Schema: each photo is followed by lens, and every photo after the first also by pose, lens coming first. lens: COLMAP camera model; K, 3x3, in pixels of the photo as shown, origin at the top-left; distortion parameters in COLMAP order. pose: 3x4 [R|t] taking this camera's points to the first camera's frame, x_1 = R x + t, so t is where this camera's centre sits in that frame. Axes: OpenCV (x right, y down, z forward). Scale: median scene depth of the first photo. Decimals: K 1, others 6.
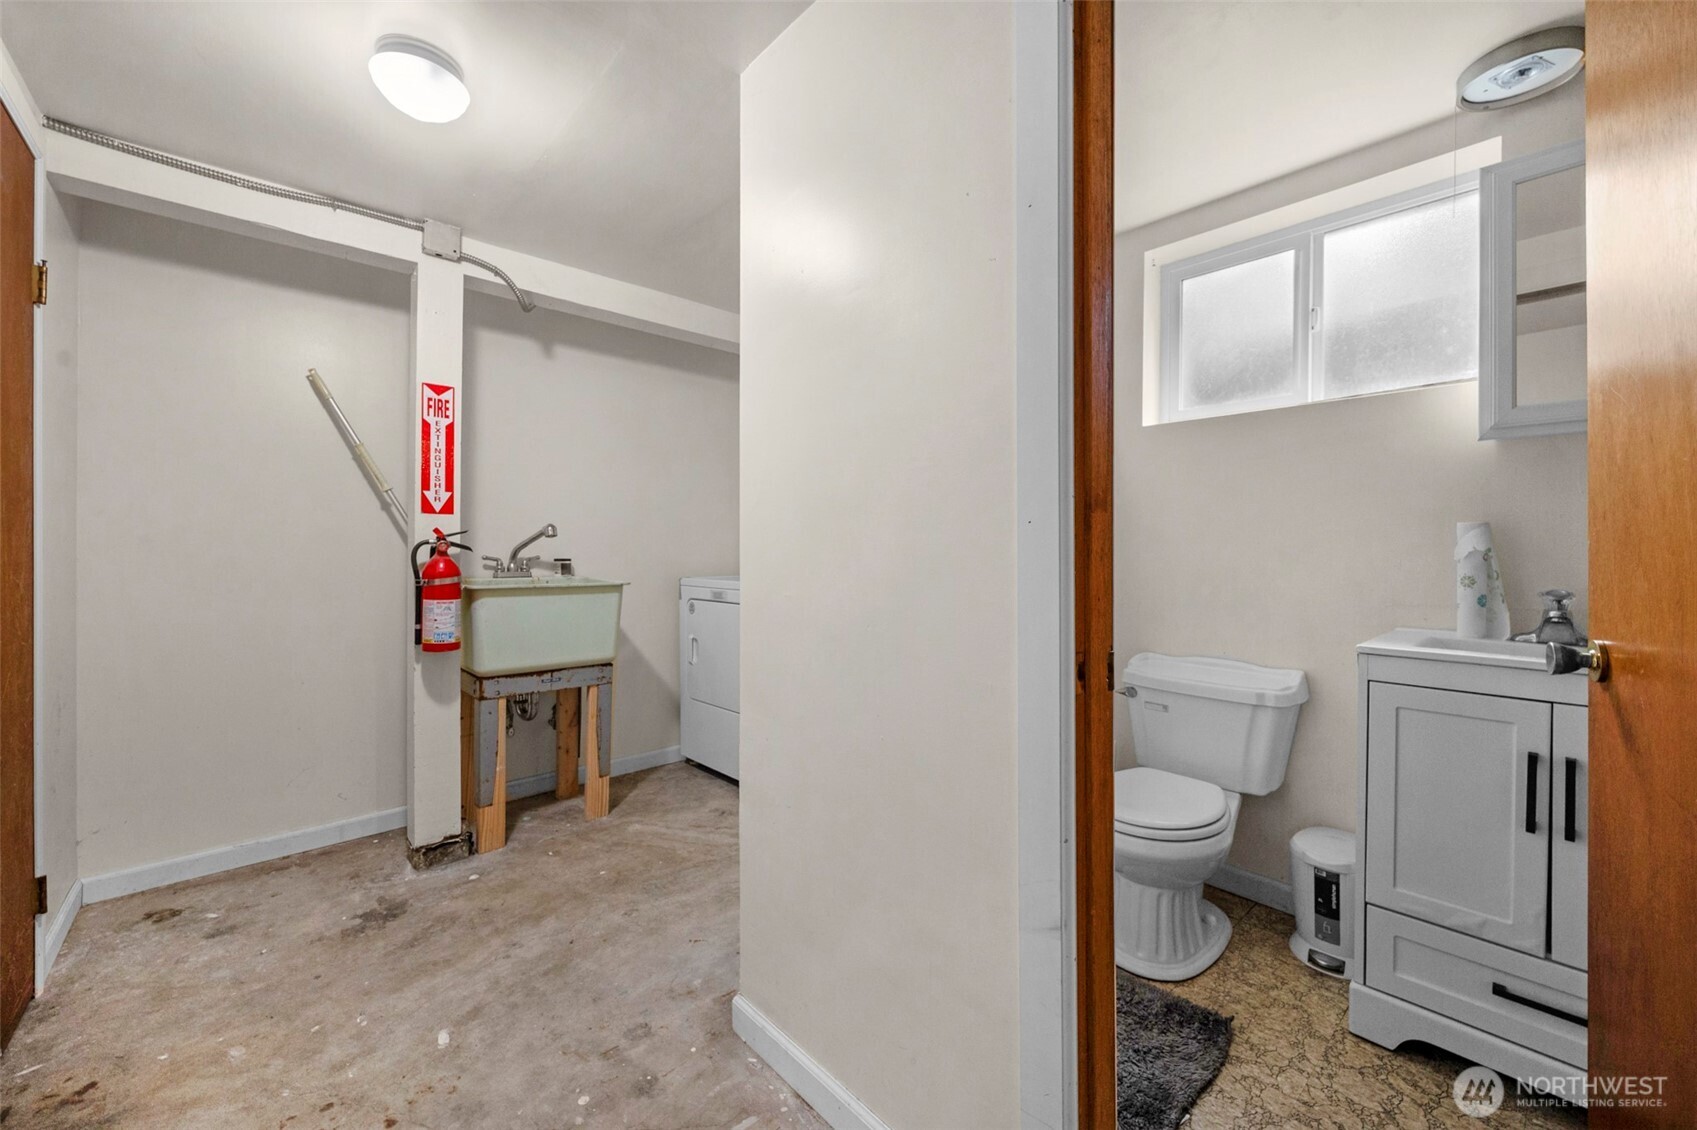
lens RADIAL K [[674.6, 0, 857.7], [0, 674.6, 560.4], [0, 0, 1]] dist [0.001013, 0.000353]
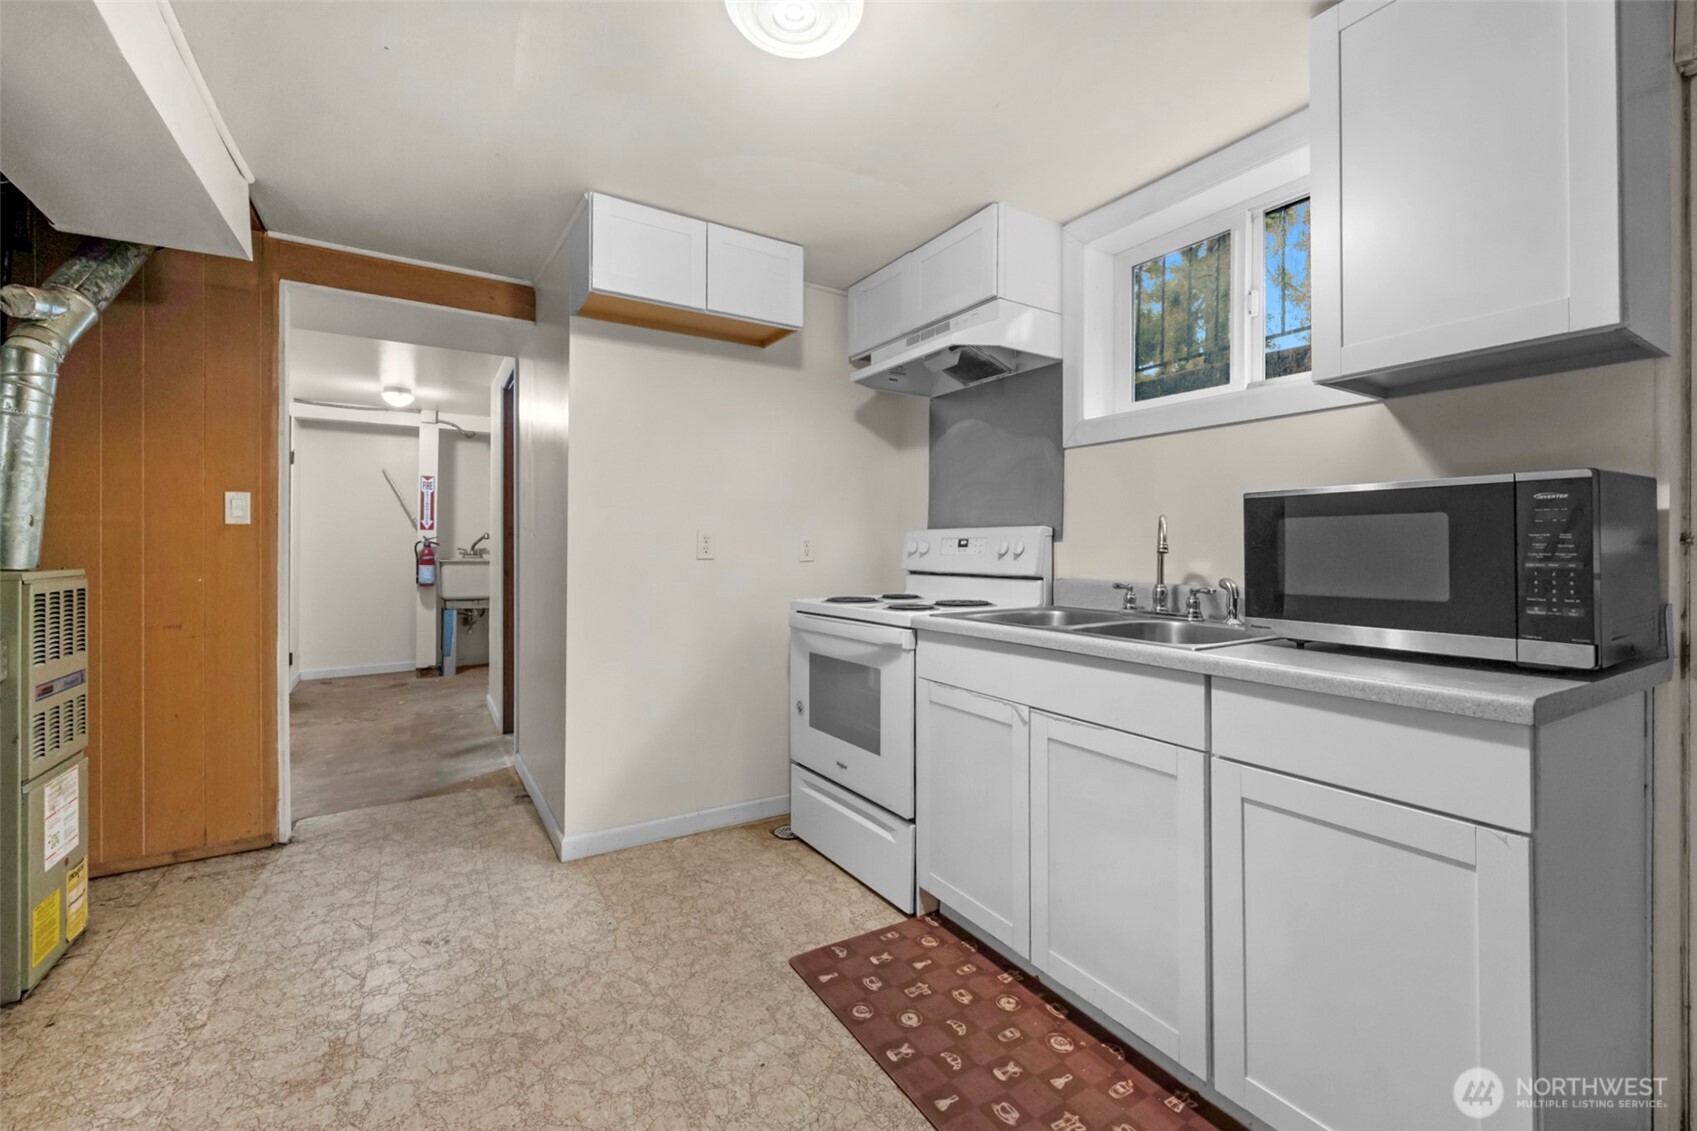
lens RADIAL K [[717.3, 0, 854.2], [0, 717.3, 551.4], [0, 0, 1]] dist [0.016395, 0.000356]
pose [[0.982730, 0.006320, -0.184937, 1.335707], [-0.007971, 0.999935, -0.008188, 0.016513], [0.184873, 0.009520, 0.982716, -1.230124]]
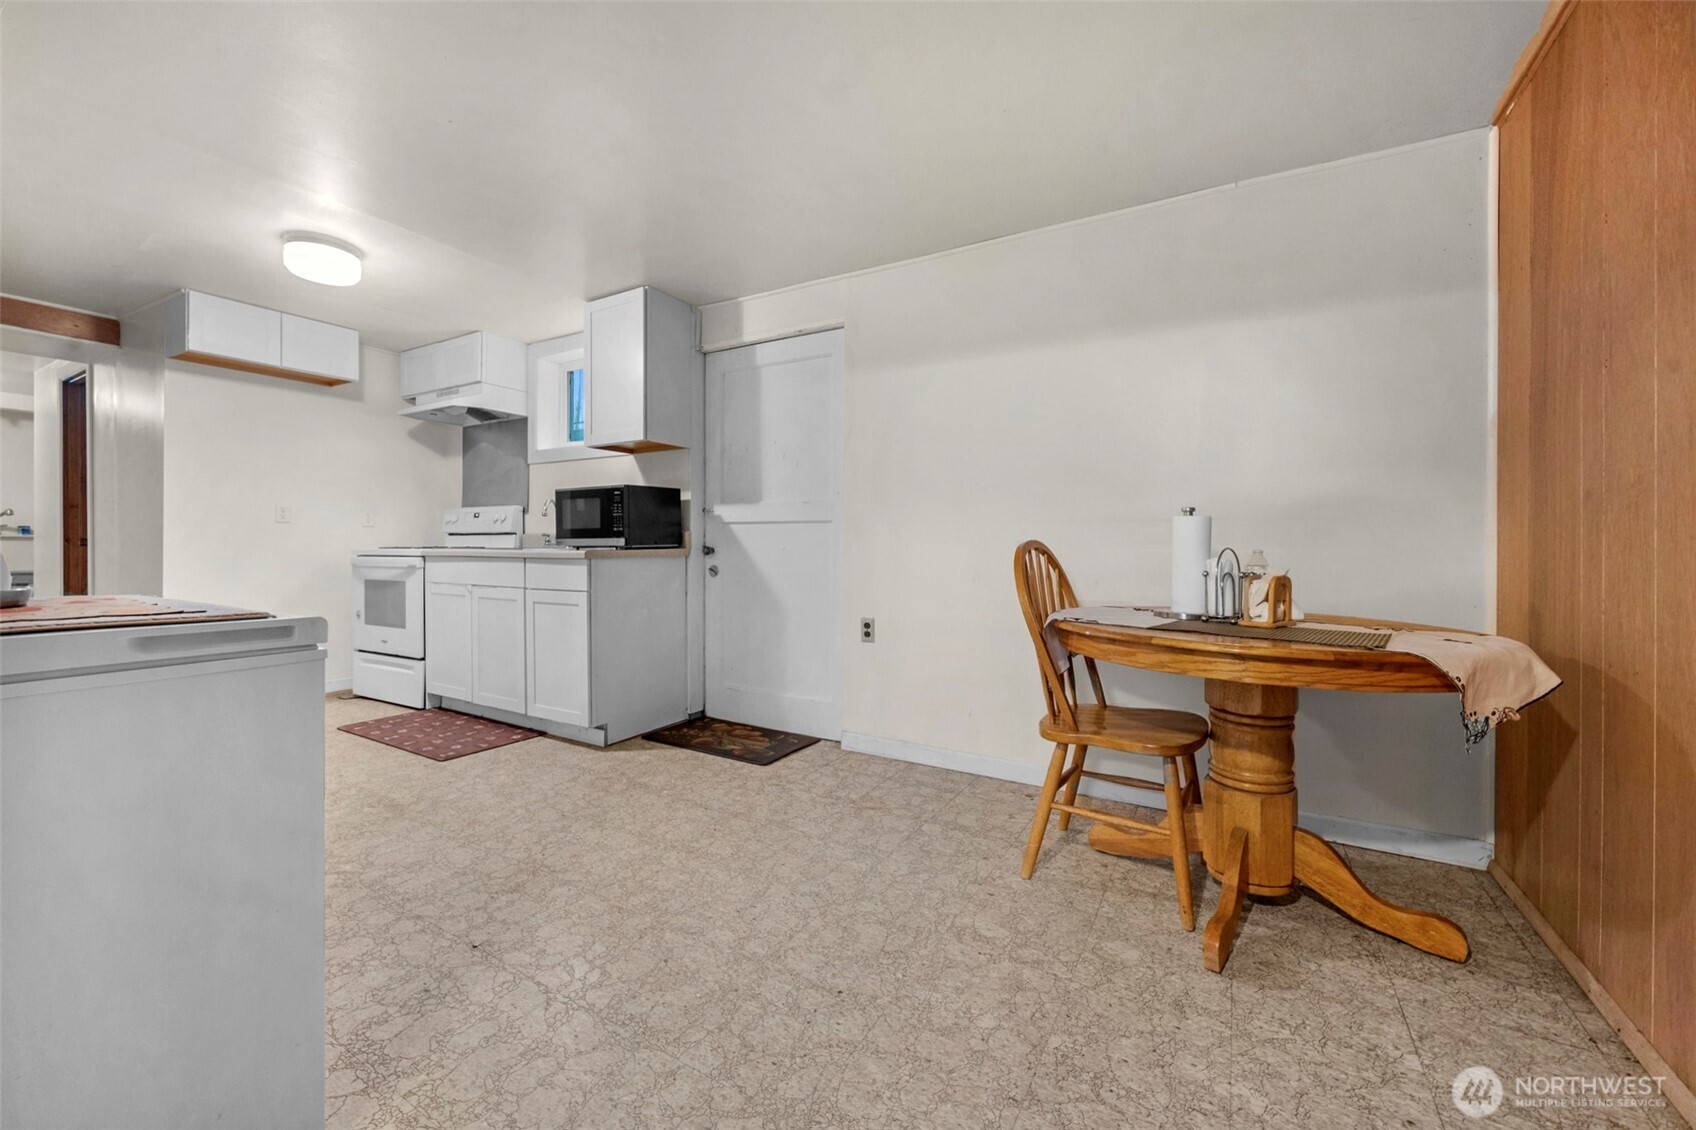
lens RADIAL K [[674.2, 0, 870.4], [0, 674.2, 551.3], [0, 0, 1]] dist [0.001013, 0.000353]
pose [[0.954049, 0.003349, 0.299631, 2.783441], [-0.001329, 0.999975, -0.006946, 0.303193], [-0.299647, 0.006229, 0.954030, -4.321734]]
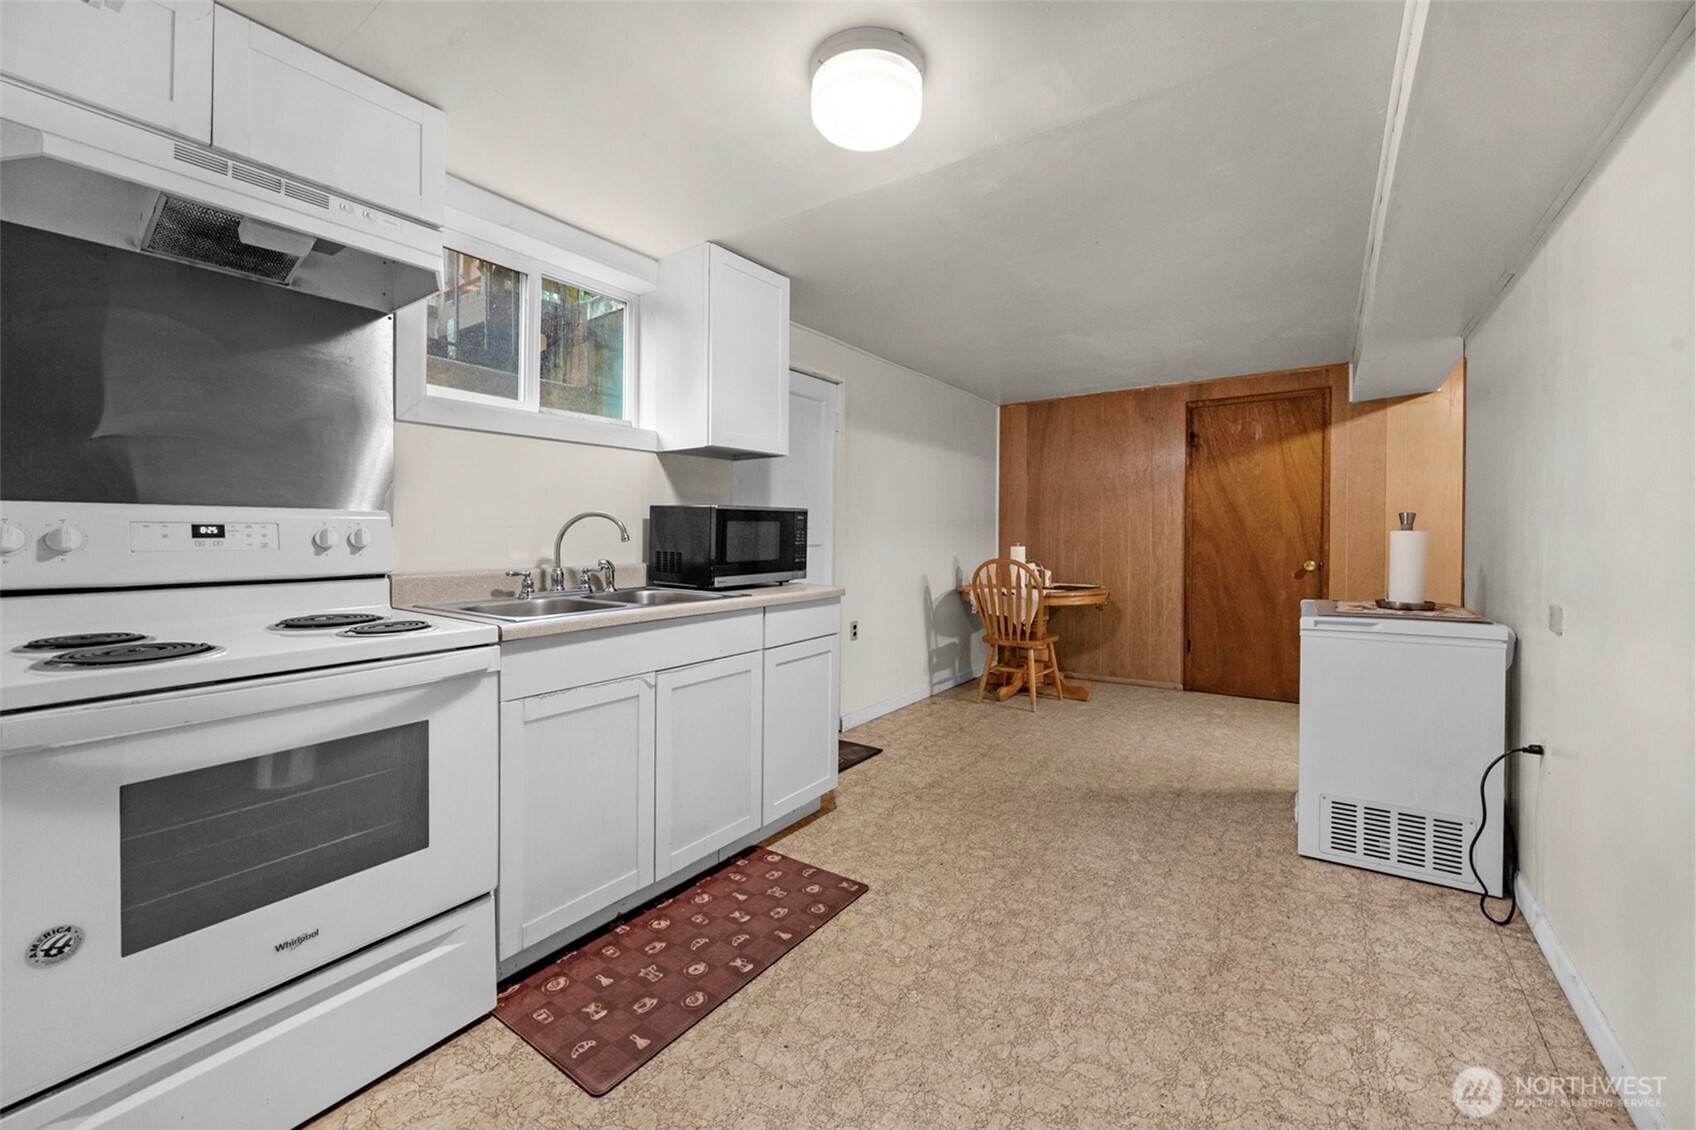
lens RADIAL K [[674.2, 0, 851.3], [0, 674.2, 555.0], [0, 0, 1]] dist [0.001013, 0.000353]
pose [[-0.224512, -0.027773, 0.974076, -1.370538], [0.013695, 0.999405, 0.031651, -0.027420], [-0.974375, 0.020446, -0.223998, 1.129098]]
